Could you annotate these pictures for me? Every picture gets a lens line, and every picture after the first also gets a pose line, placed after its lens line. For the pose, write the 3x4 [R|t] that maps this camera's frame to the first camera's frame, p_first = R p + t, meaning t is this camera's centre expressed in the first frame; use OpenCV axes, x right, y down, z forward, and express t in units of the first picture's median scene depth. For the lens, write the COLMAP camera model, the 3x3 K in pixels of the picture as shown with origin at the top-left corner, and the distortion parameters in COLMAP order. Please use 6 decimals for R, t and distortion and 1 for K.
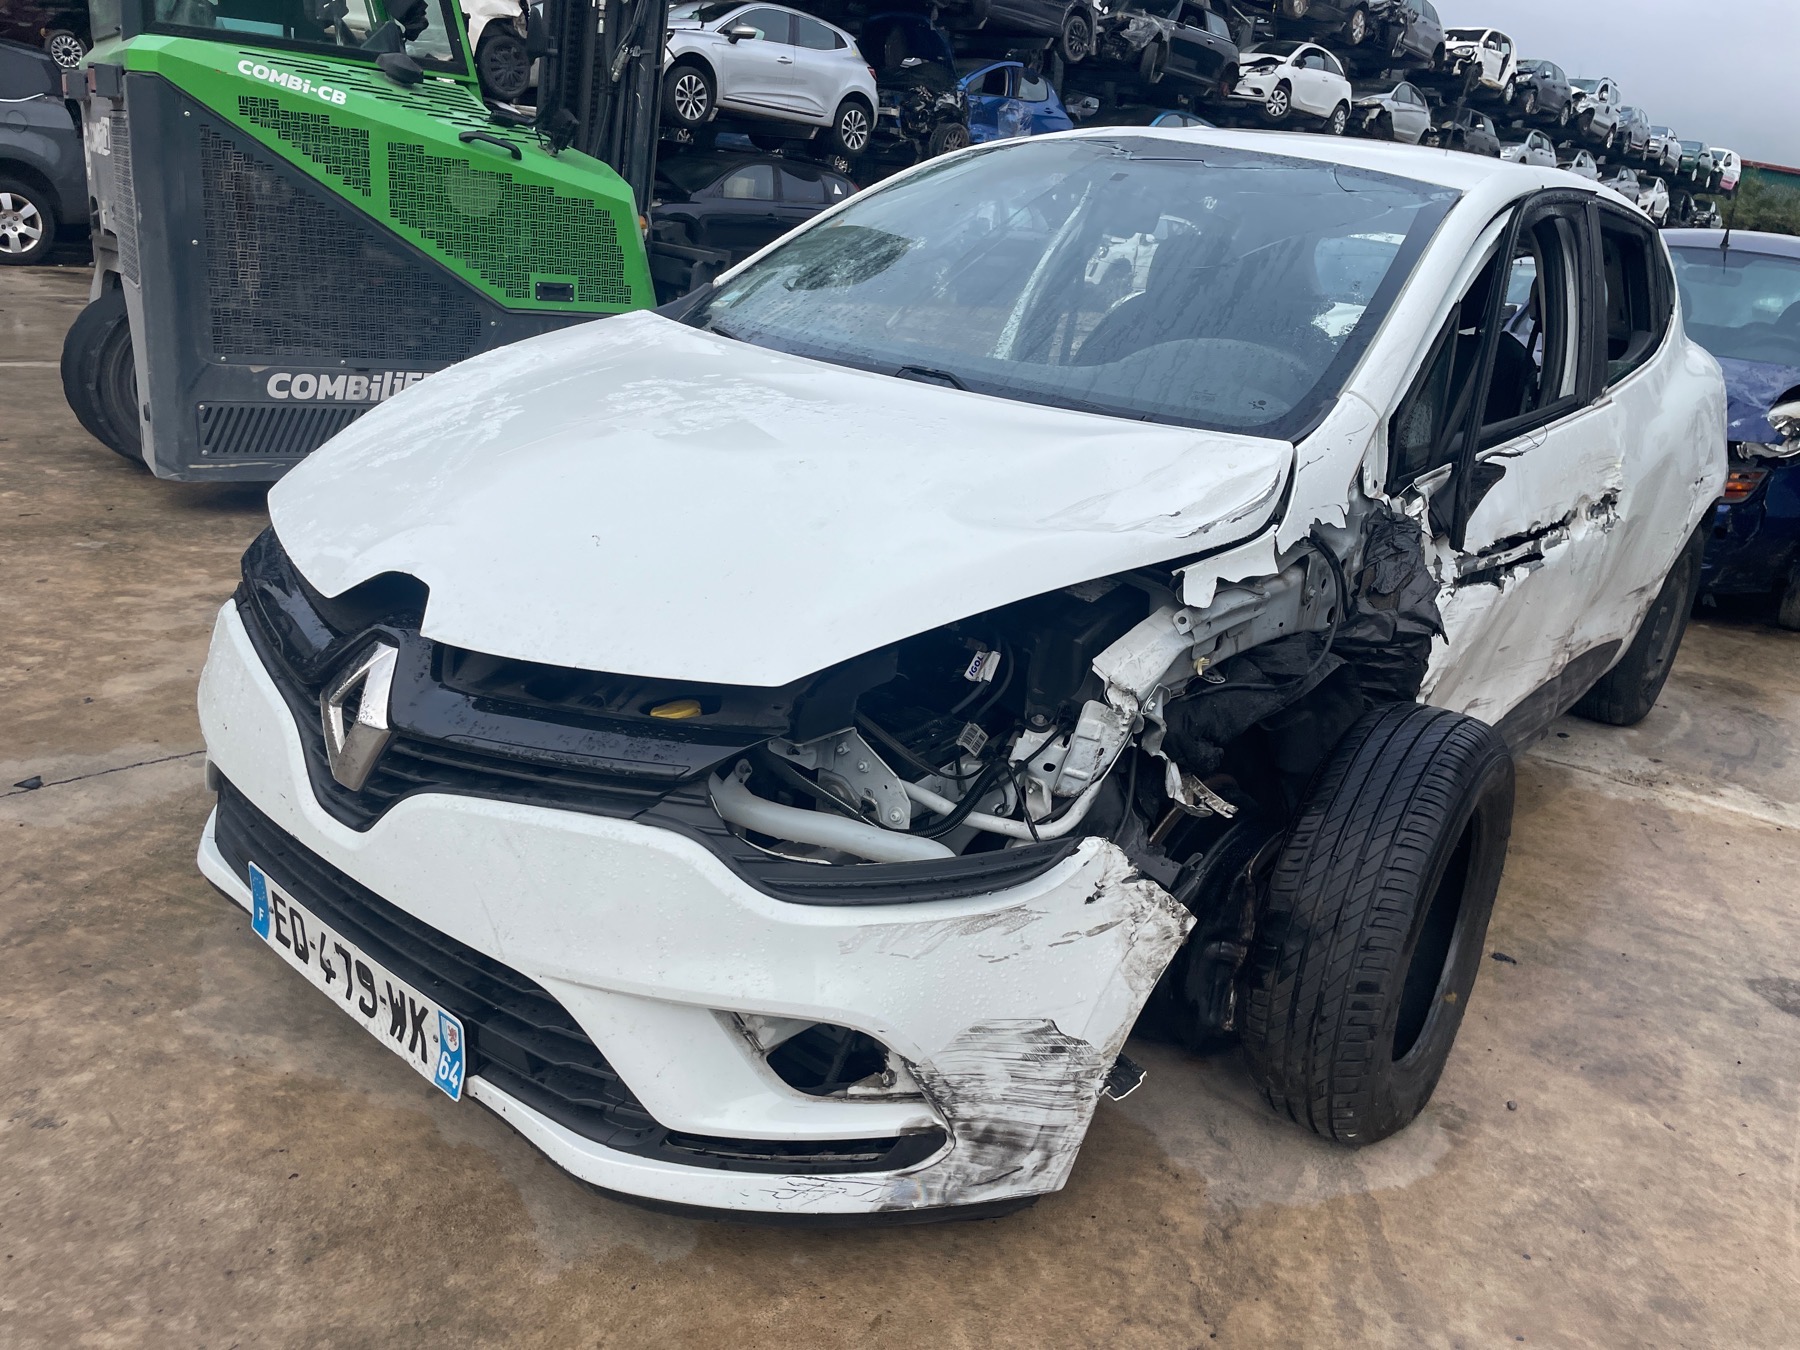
lens RADIAL K [[1366.0, 0, 897.7], [0, 1366.0, 632.6], [0, 0, 1]] dist [0.055915, -0.076605]
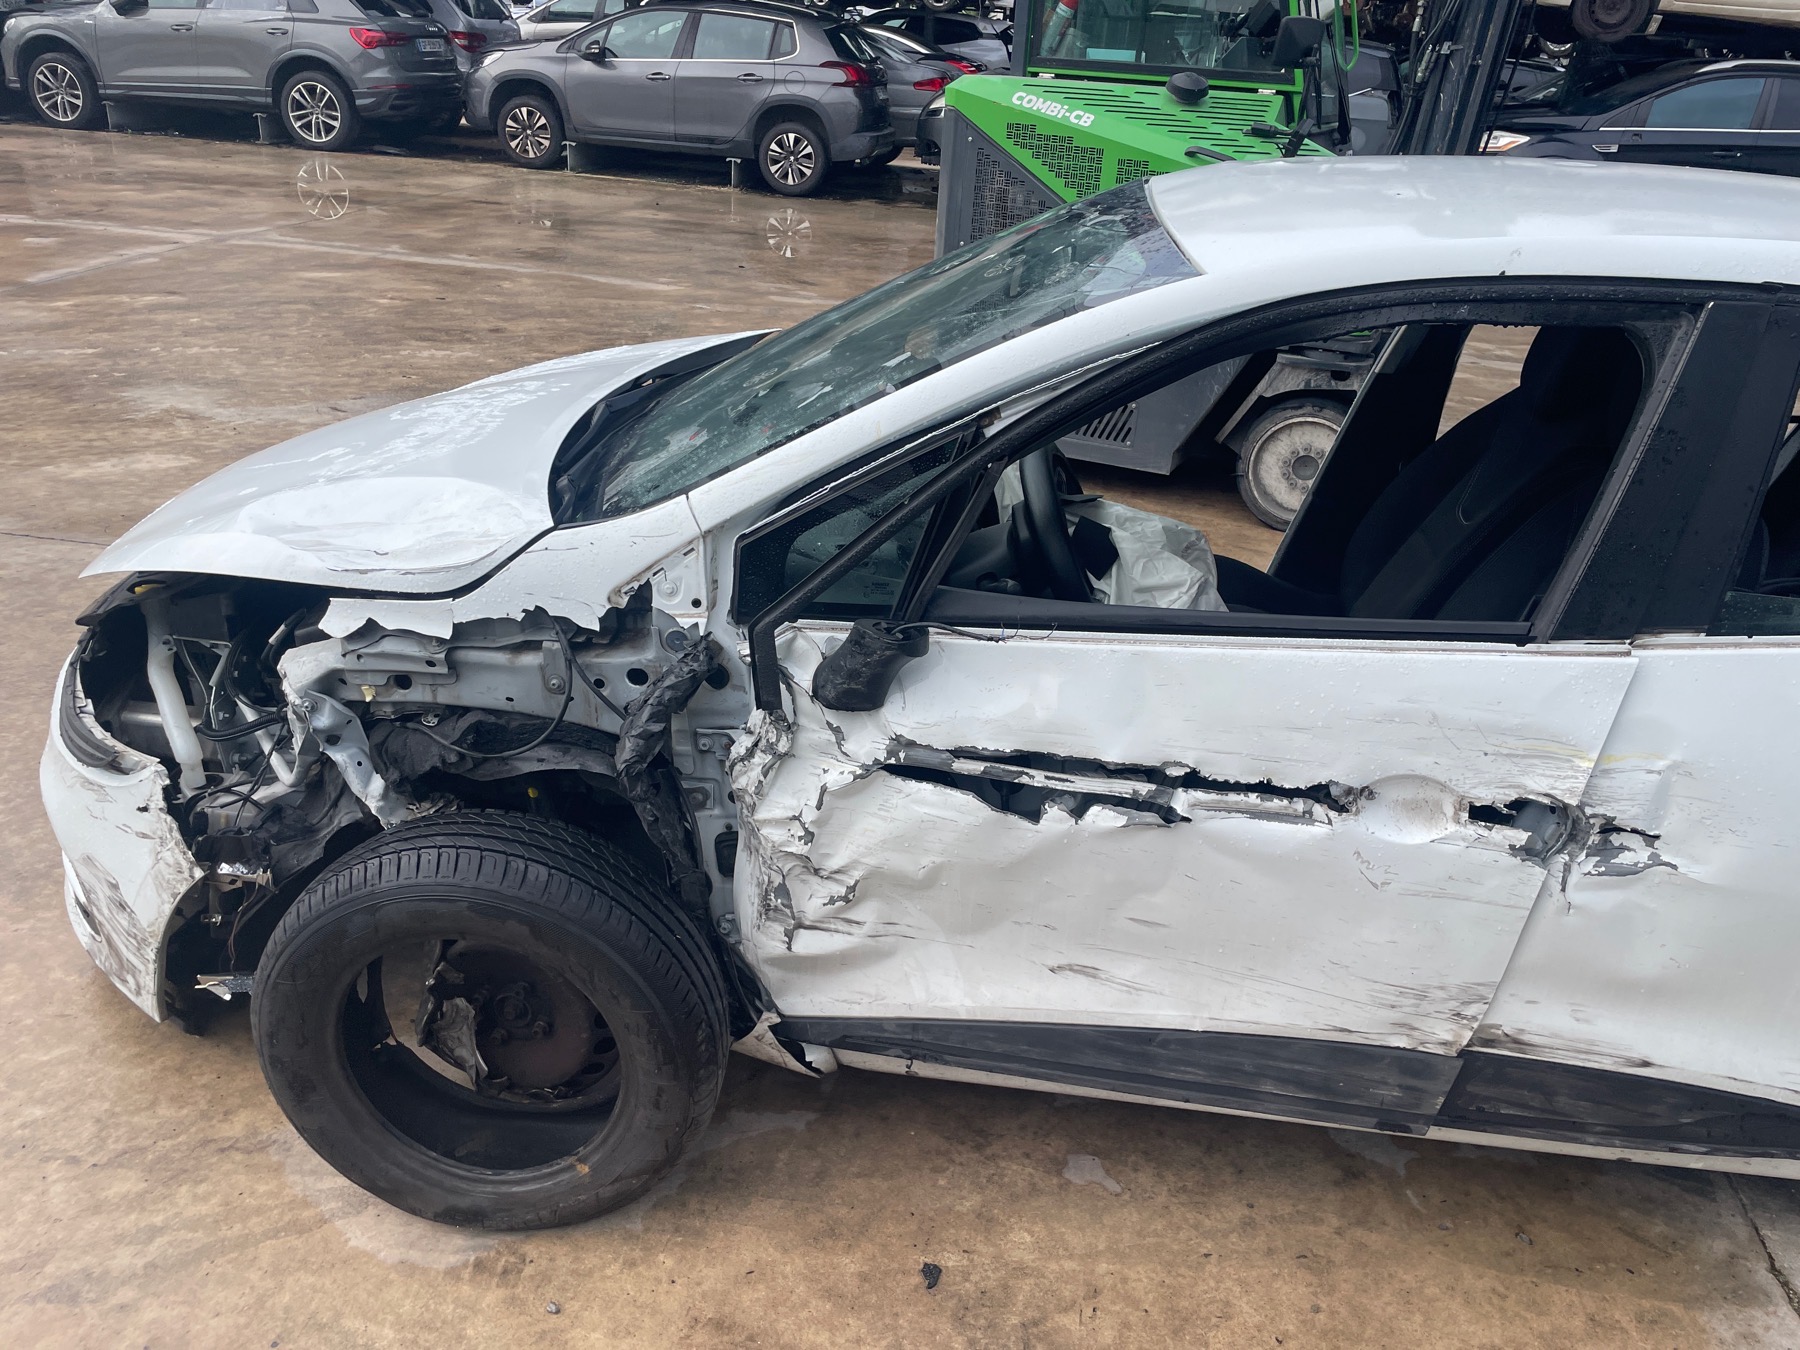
lens RADIAL K [[1366.0, 0, 897.7], [0, 1366.0, 632.6], [0, 0, 1]] dist [0.055915, -0.076605]
pose [[0.540645, 0.274476, -0.795214, 0.530767], [-0.260623, 0.953418, 0.151891, -0.121929], [0.799862, 0.125132, 0.586995, 0.275688]]
